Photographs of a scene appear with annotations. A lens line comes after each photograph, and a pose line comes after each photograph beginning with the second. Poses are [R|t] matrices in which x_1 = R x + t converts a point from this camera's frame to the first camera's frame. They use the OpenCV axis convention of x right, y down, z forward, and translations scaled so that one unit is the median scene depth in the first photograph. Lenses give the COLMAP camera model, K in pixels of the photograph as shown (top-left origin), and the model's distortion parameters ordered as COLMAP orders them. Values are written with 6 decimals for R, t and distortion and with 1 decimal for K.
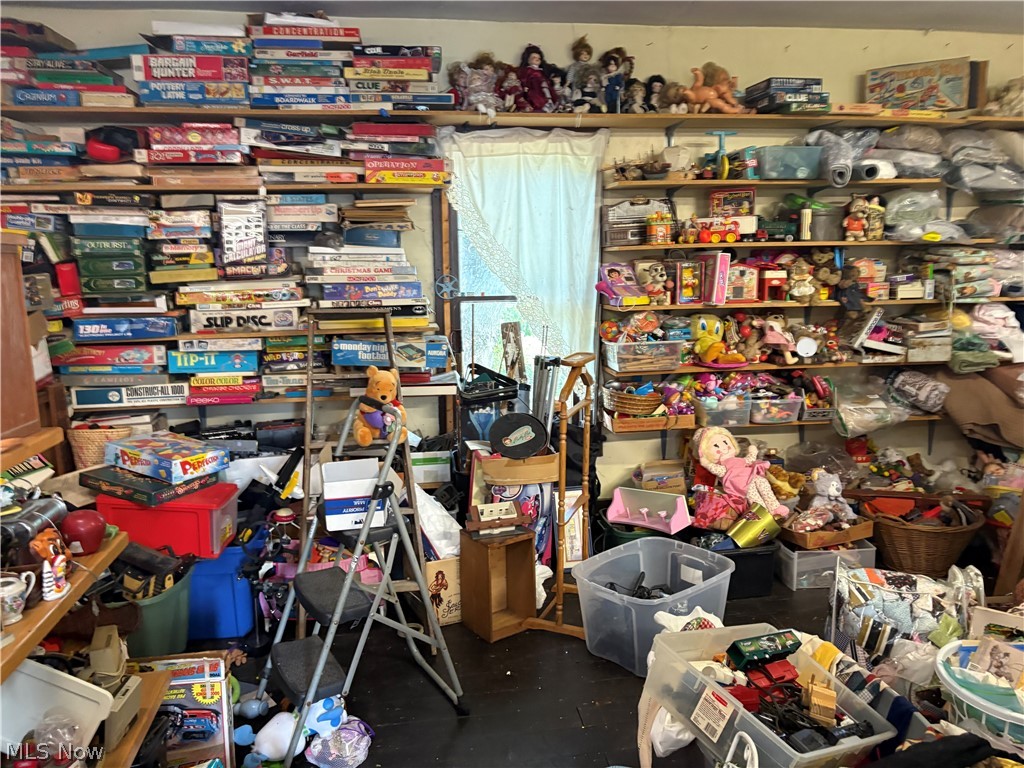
lens RADIAL K [[773.5, 0, 512.2], [0, 773.5, 382.2], [0, 0, 1]] dist [0.045115, -0.041203]
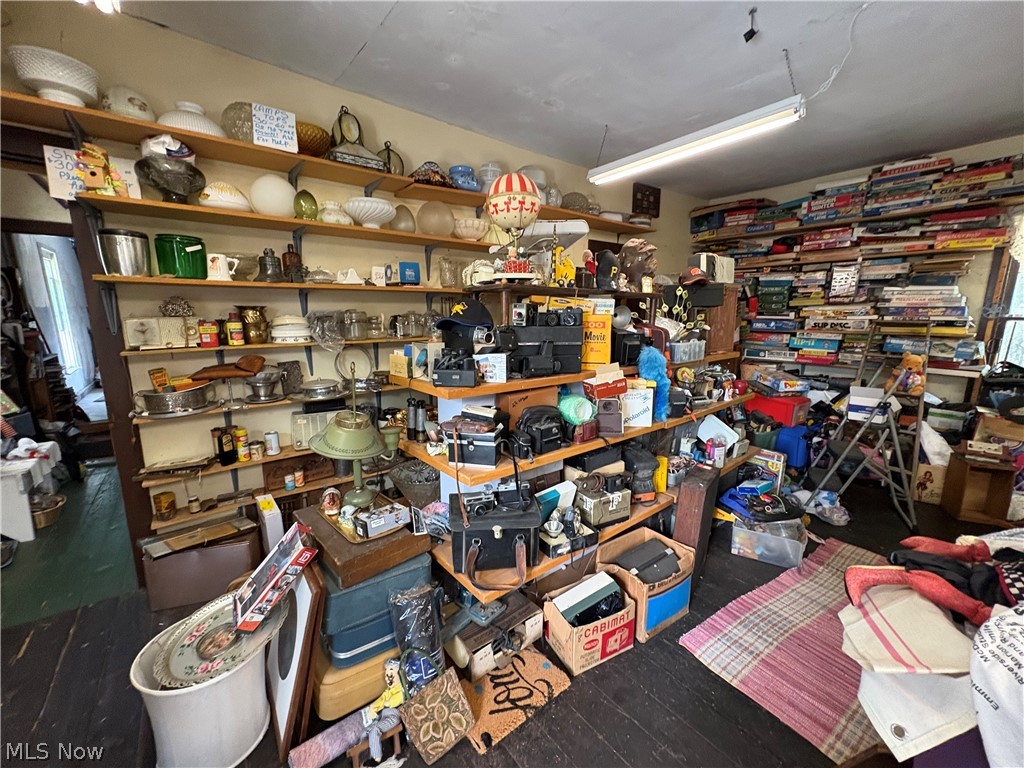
lens RADIAL K [[412.0, 0, 514.5], [0, 412.0, 388.1], [0, 0, 1]] dist [0.001991, 0.000215]
pose [[0.511761, 0.175299, -0.841054, 0.169070], [-0.131702, 0.983398, 0.124830, 0.060519], [0.848973, 0.046885, 0.526352, -0.281204]]
